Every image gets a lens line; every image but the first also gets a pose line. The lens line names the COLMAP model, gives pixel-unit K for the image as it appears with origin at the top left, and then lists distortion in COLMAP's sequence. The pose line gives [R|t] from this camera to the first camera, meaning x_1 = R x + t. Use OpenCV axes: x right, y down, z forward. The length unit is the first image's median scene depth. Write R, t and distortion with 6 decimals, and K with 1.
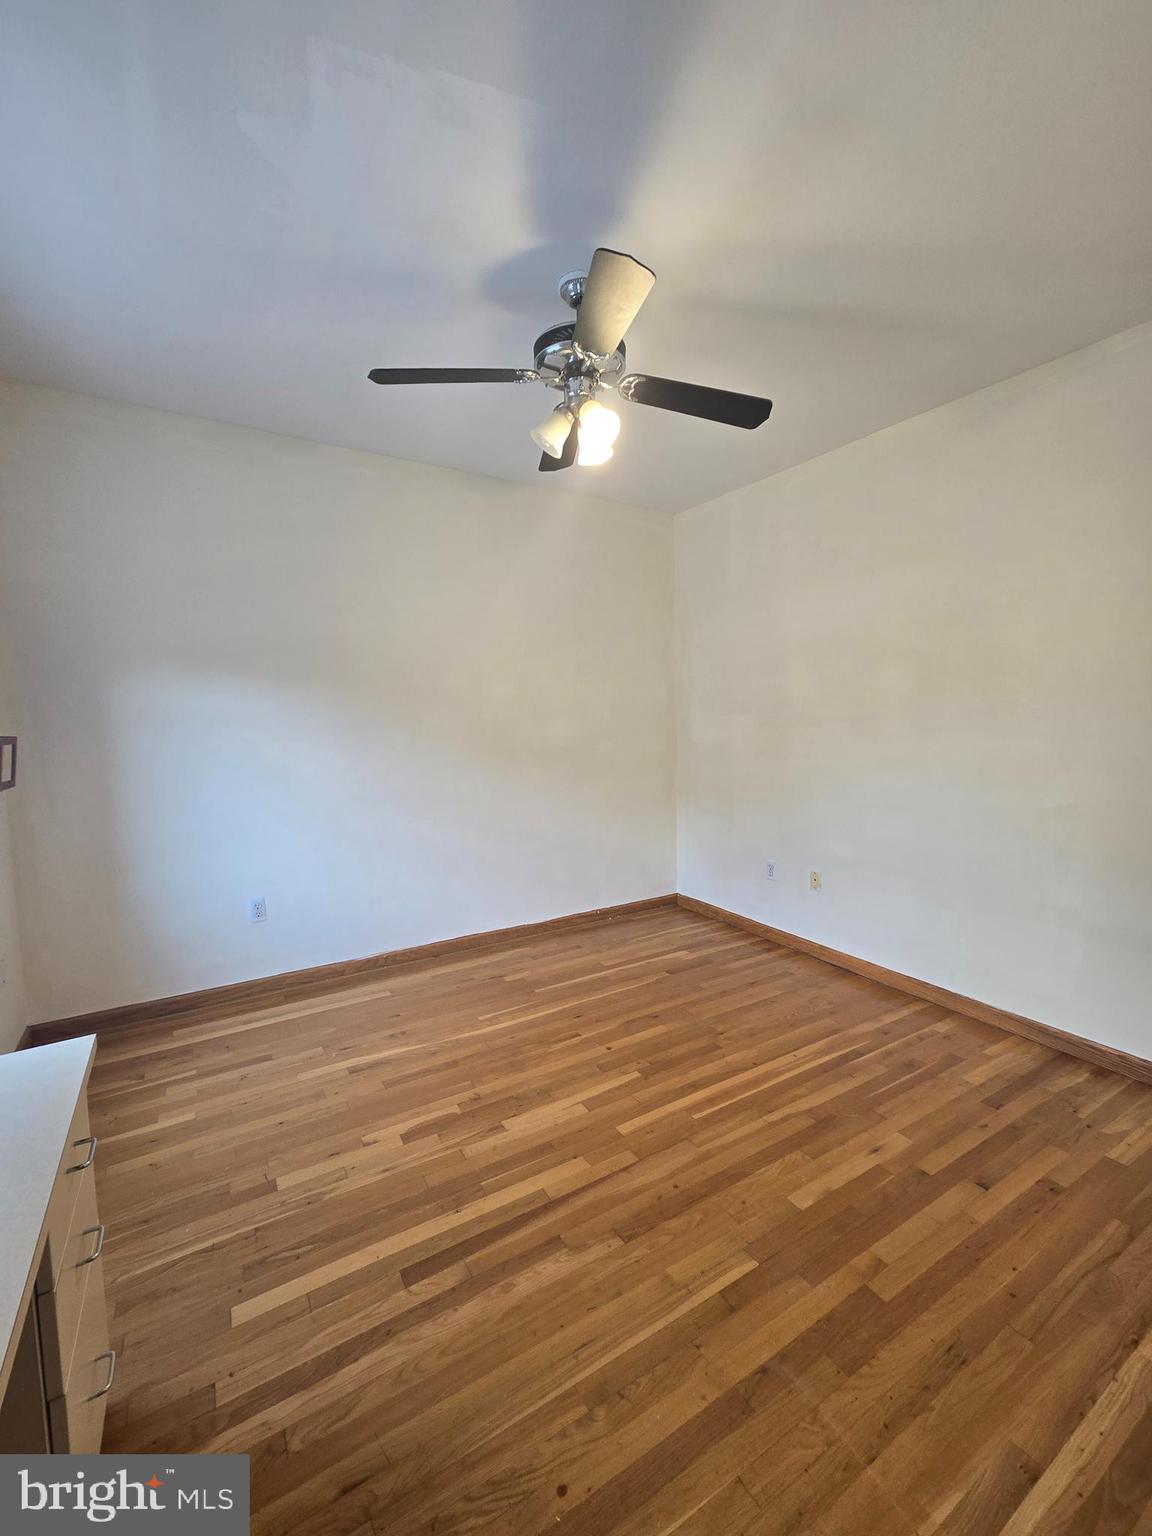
lens RADIAL K [[627.1, 0, 575.0], [0, 627.1, 768.3], [0, 0, 1]] dist [0.000000, -0.000021]
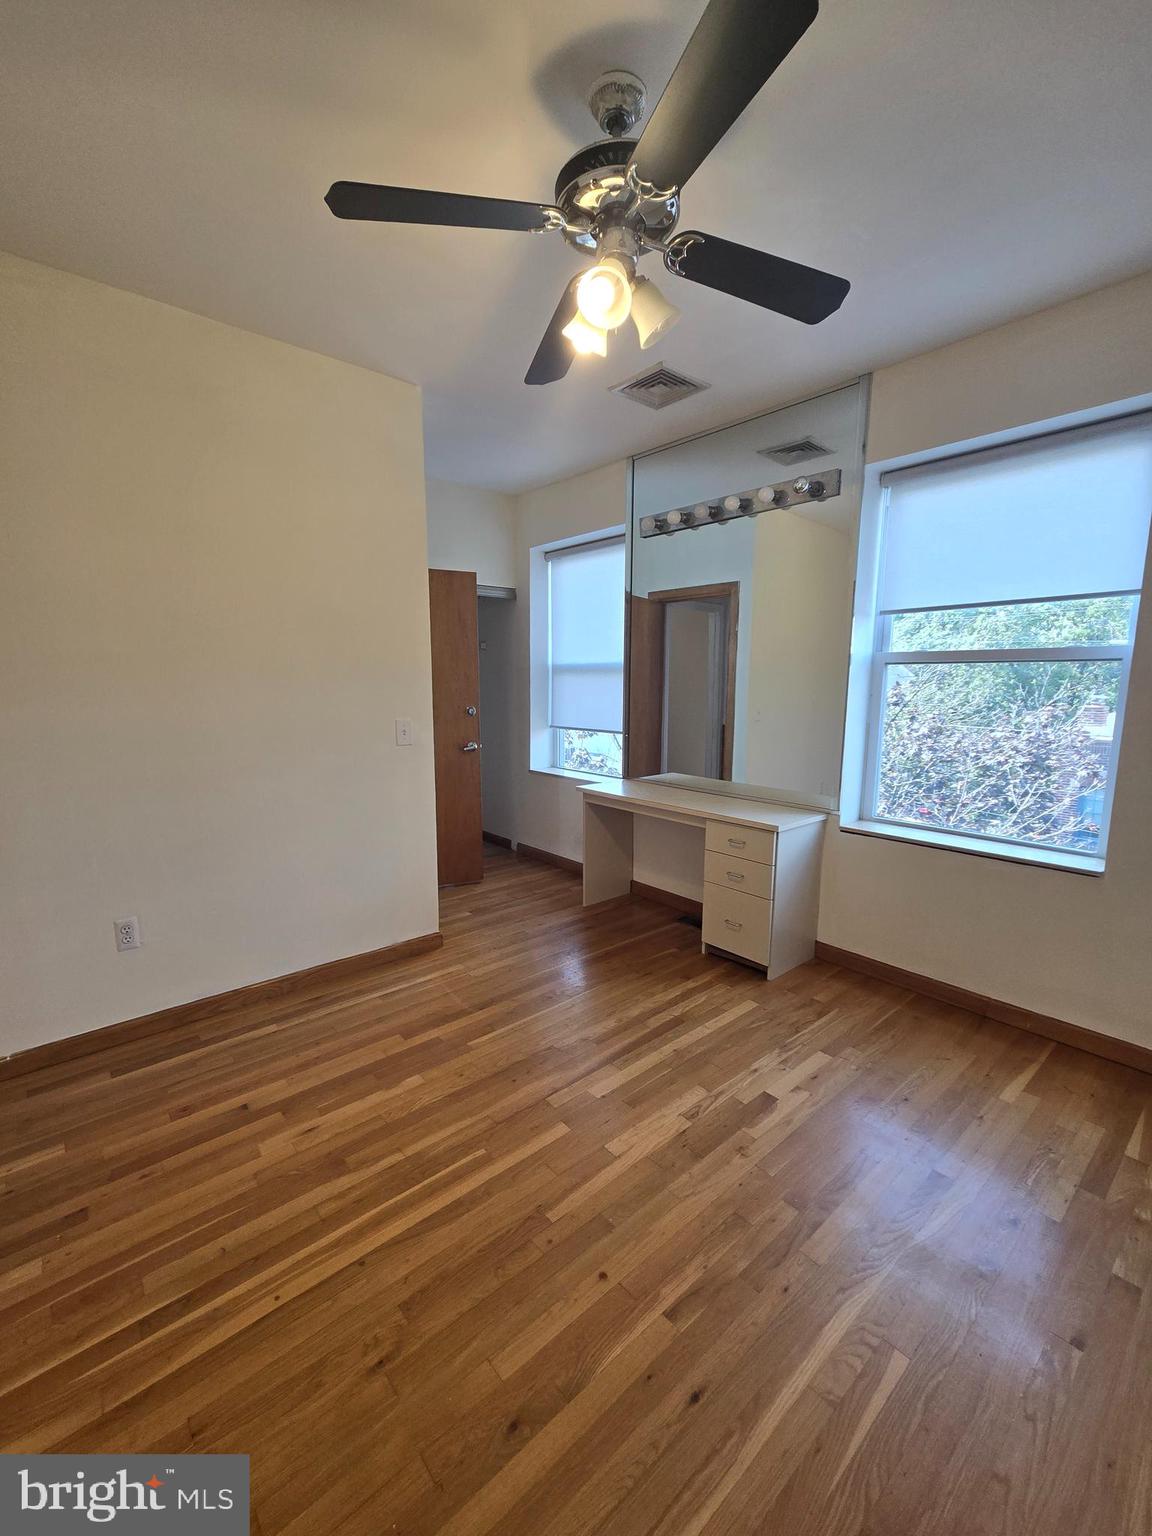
lens RADIAL K [[627.1, 0, 575.2], [0, 627.1, 770.6], [0, 0, 1]] dist [0.000000, -0.000021]
pose [[-0.985150, 0.035985, -0.167881, 0.211123], [-0.001633, 0.975782, 0.218739, -0.169742], [0.171686, 0.215765, -0.961233, 1.920578]]
